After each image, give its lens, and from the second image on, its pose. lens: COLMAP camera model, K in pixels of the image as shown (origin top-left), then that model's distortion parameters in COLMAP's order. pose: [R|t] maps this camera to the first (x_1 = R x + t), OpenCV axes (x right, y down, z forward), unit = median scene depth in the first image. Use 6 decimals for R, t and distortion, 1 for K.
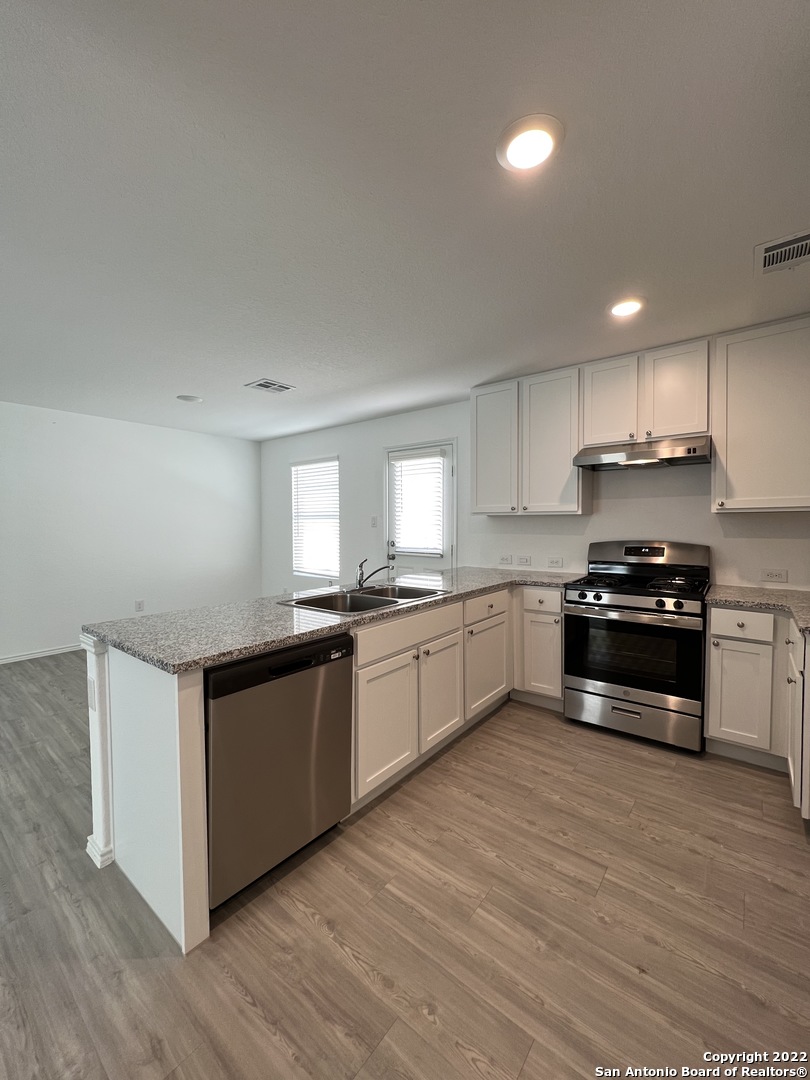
lens RADIAL K [[432.7, 0, 405.4], [0, 432.7, 535.3], [0, 0, 1]] dist [-0.001476, -0.000185]
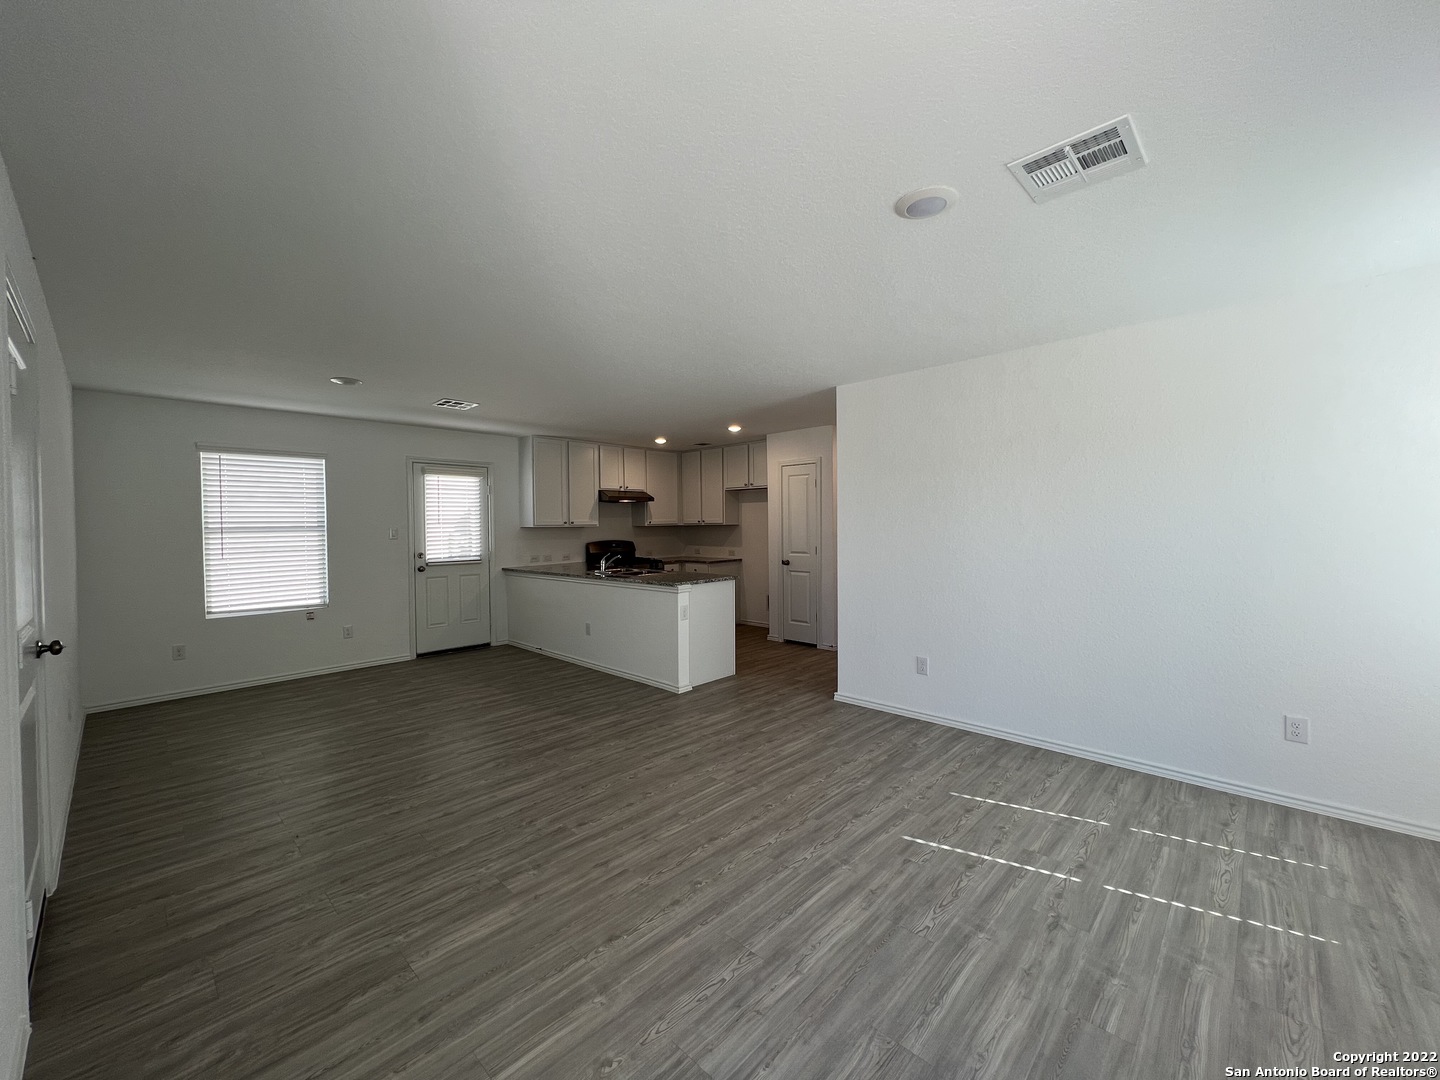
lens RADIAL K [[575.9, 0, 712.4], [0, 575.9, 536.0], [0, 0, 1]] dist [0.000199, -0.000102]
pose [[0.094403, -0.019793, 0.995337, -2.275635], [0.040487, 0.999052, 0.016027, -0.034100], [-0.994710, 0.038785, 0.095115, 0.370959]]
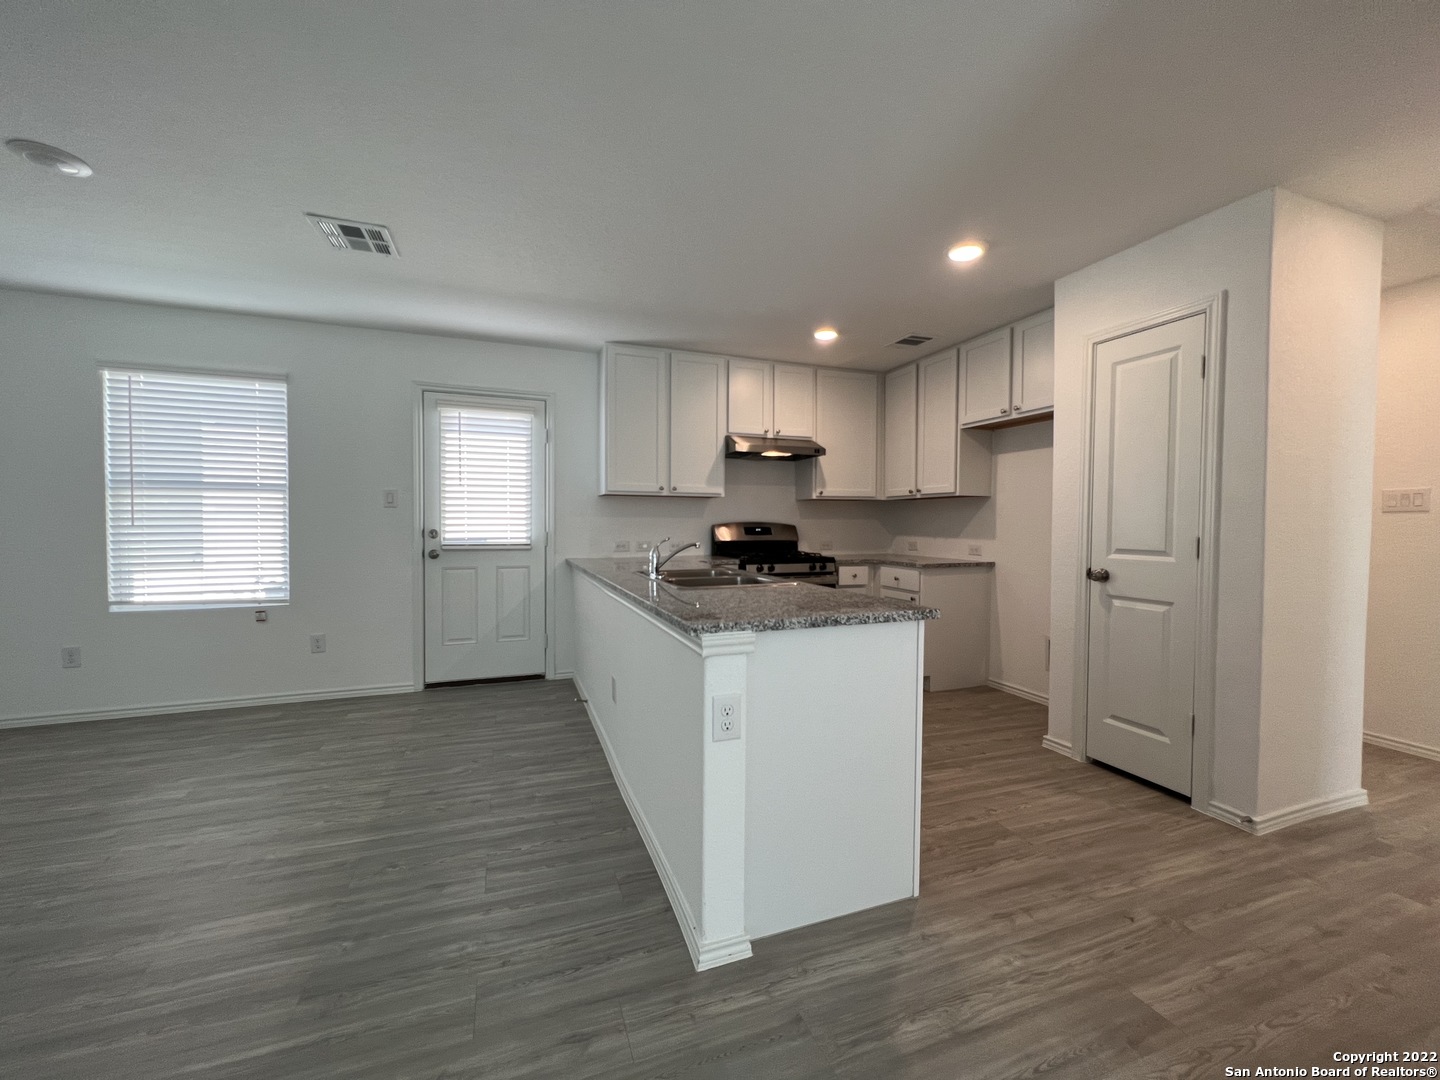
lens RADIAL K [[573.2, 0, 712.8], [0, 573.2, 537.3], [0, 0, 1]] dist [0.000980, 0.000300]
pose [[0.518944, -0.017306, 0.854633, -0.971147], [0.019108, 0.999780, 0.008642, 0.045361], [-0.854595, 0.011846, 0.519161, 0.351769]]
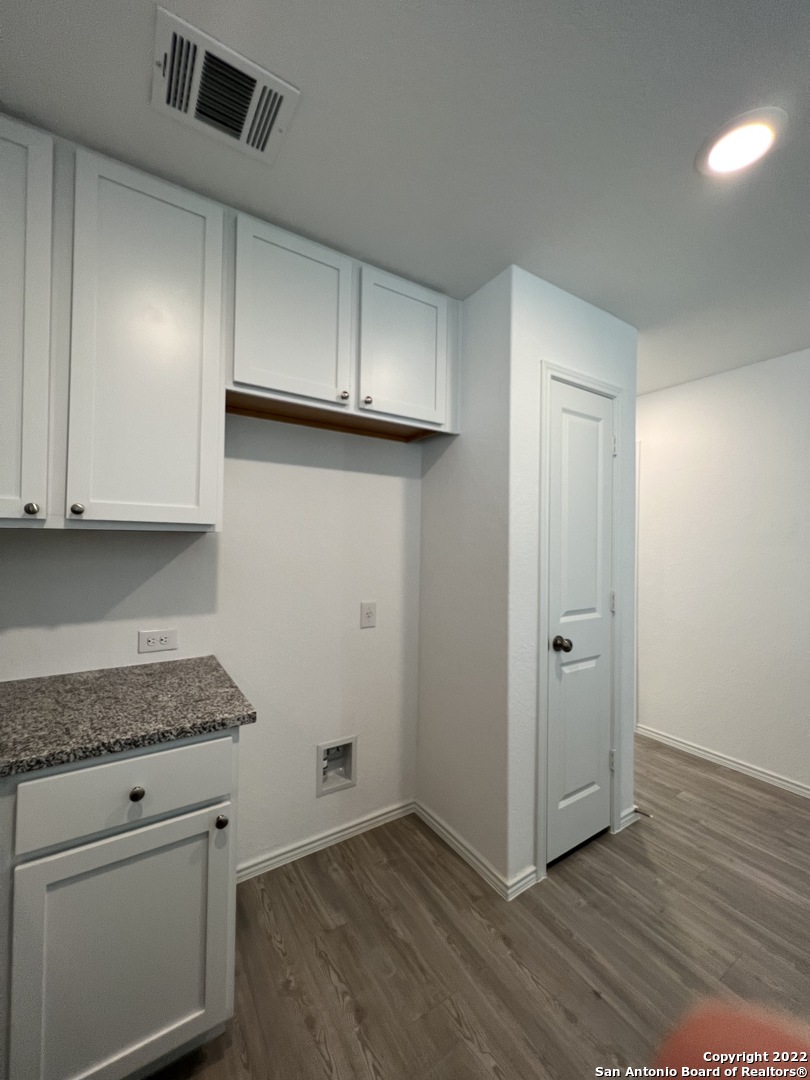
lens RADIAL K [[429.9, 0, 406.8], [0, 429.9, 533.3], [0, 0, 1]] dist [0.000980, 0.000300]
pose [[-0.949939, -0.006558, 0.312366, 0.323738], [-0.003301, 0.999935, 0.010953, -0.047362], [-0.312417, 0.009374, -0.949899, 1.026918]]
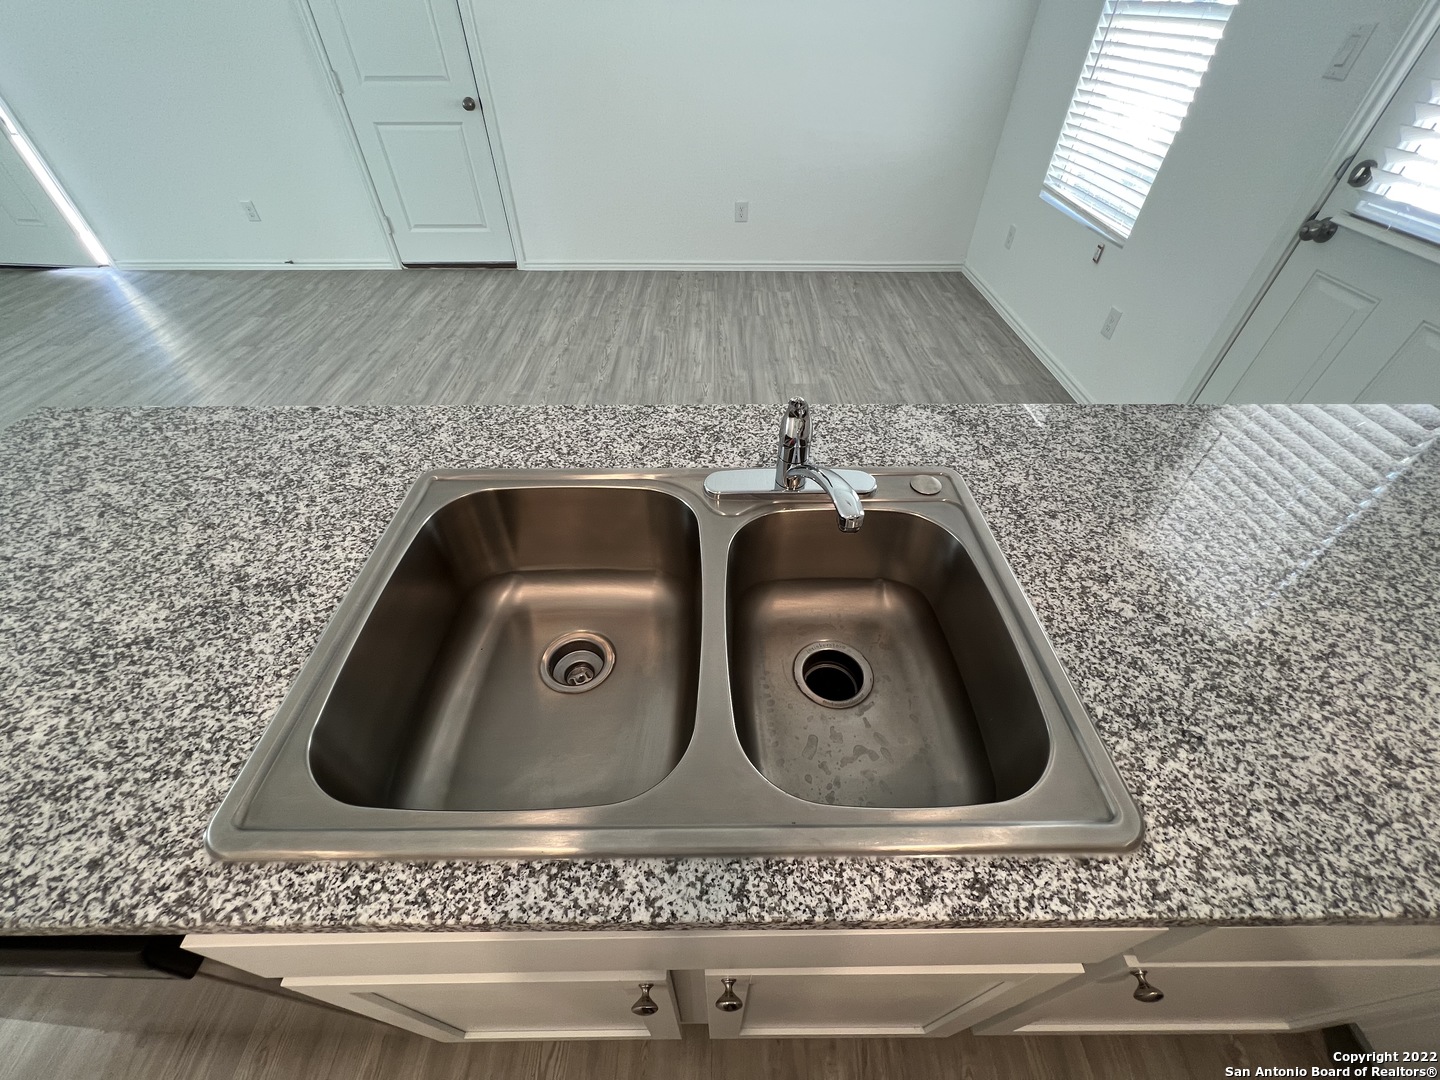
lens RADIAL K [[573.2, 0, 712.8], [0, 573.2, 537.3], [0, 0, 1]] dist [0.000980, 0.000300]
pose [[0.627688, 0.540037, -0.560686, 0.065823], [-0.024938, 0.733825, 0.678881, -0.077921], [0.778066, -0.412143, 0.474080, 0.799469]]
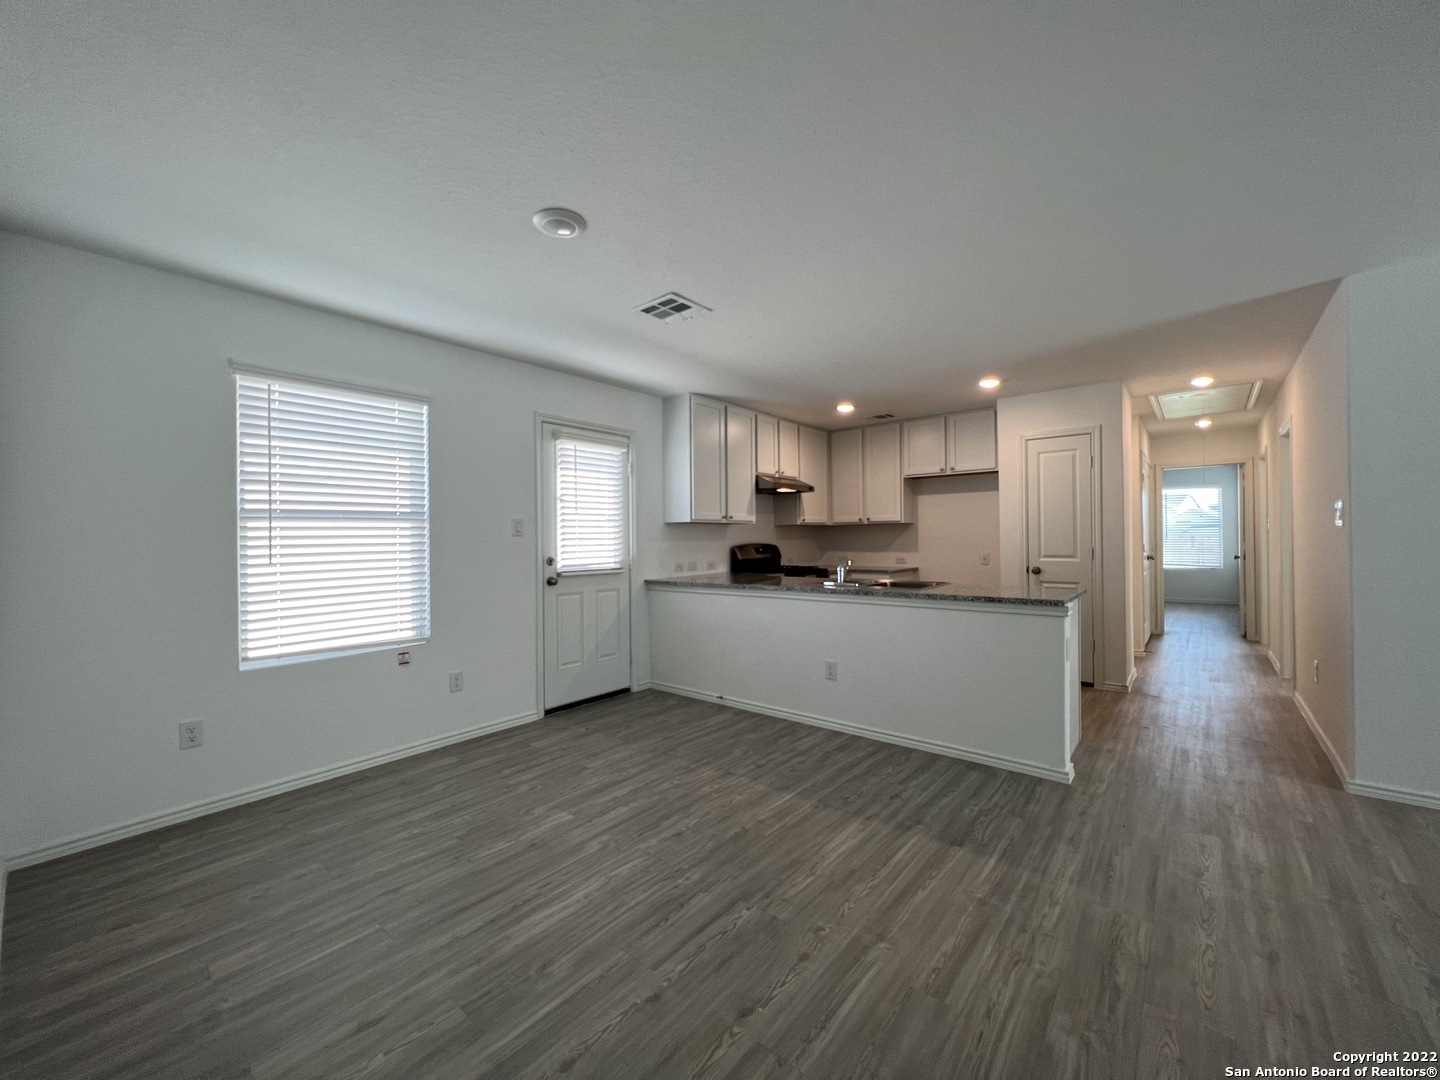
lens RADIAL K [[573.2, 0, 712.8], [0, 573.2, 537.3], [0, 0, 1]] dist [0.000980, 0.000300]
pose [[0.025534, 0.003809, 0.999667, -1.601830], [0.041100, 0.999143, -0.004857, -0.004695], [-0.998829, 0.041210, 0.025356, 1.296510]]
